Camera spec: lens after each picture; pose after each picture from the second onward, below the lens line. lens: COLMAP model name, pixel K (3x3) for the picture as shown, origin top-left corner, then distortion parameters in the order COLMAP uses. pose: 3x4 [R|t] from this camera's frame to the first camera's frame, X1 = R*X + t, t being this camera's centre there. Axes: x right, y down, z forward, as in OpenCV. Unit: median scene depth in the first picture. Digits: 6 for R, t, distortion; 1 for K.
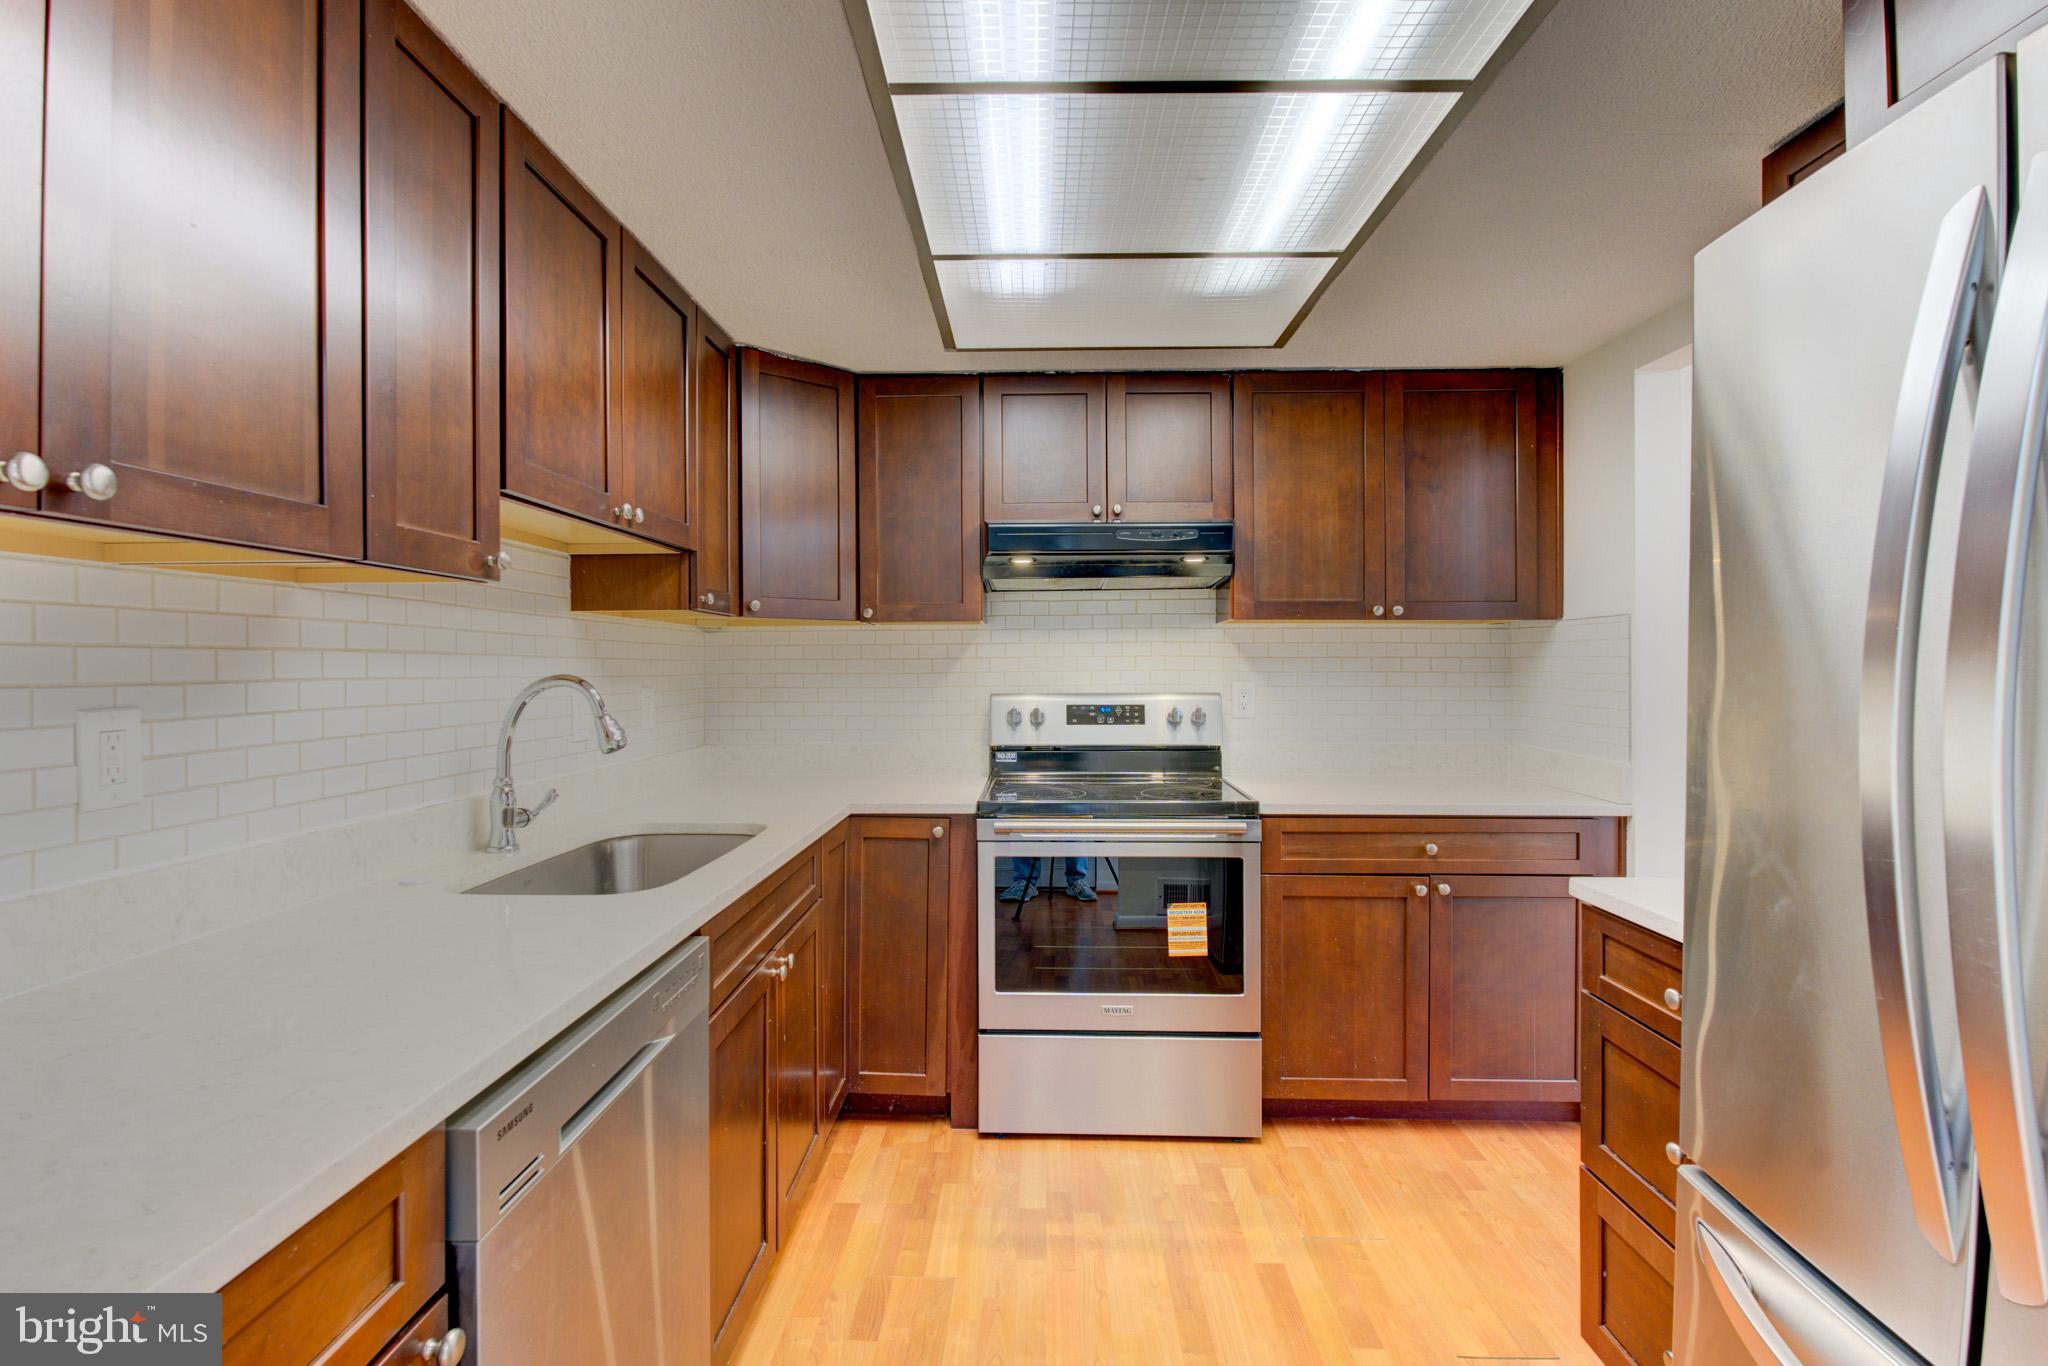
lens RADIAL K [[950.8, 0, 1020.6], [0, 950.8, 670.9], [0, 0, 1]] dist [-0.011708, -0.000804]
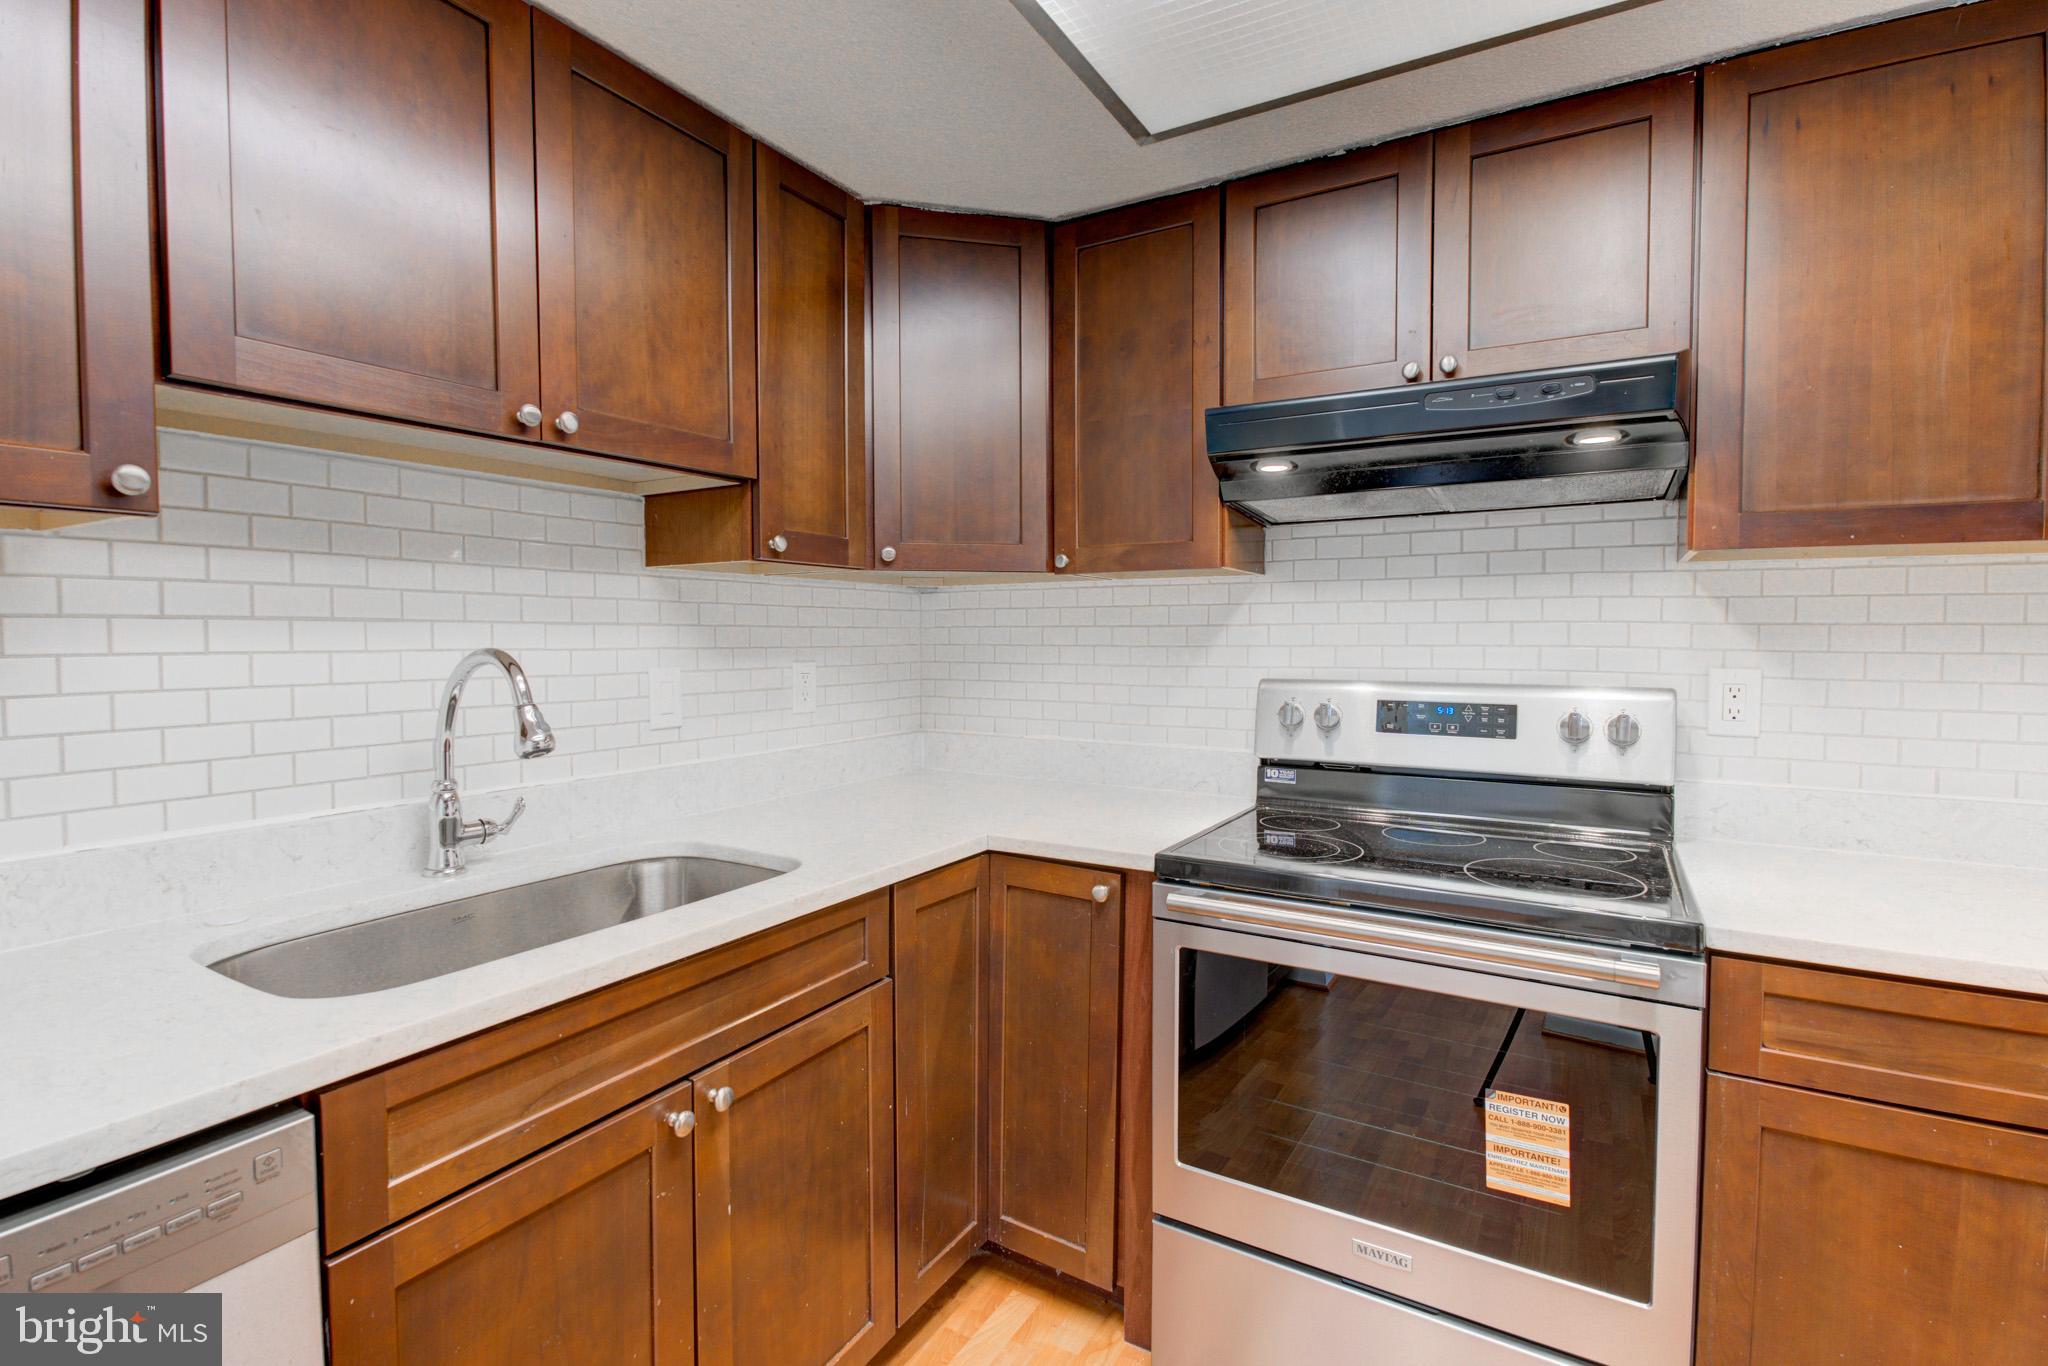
lens RADIAL K [[950.8, 0, 1020.6], [0, 950.8, 670.9], [0, 0, 1]] dist [-0.011708, -0.000804]
pose [[0.870181, 0.022039, -0.492240, 0.171533], [-0.004945, 0.999339, 0.036002, -0.005124], [0.492708, -0.028894, 0.869715, 0.393834]]
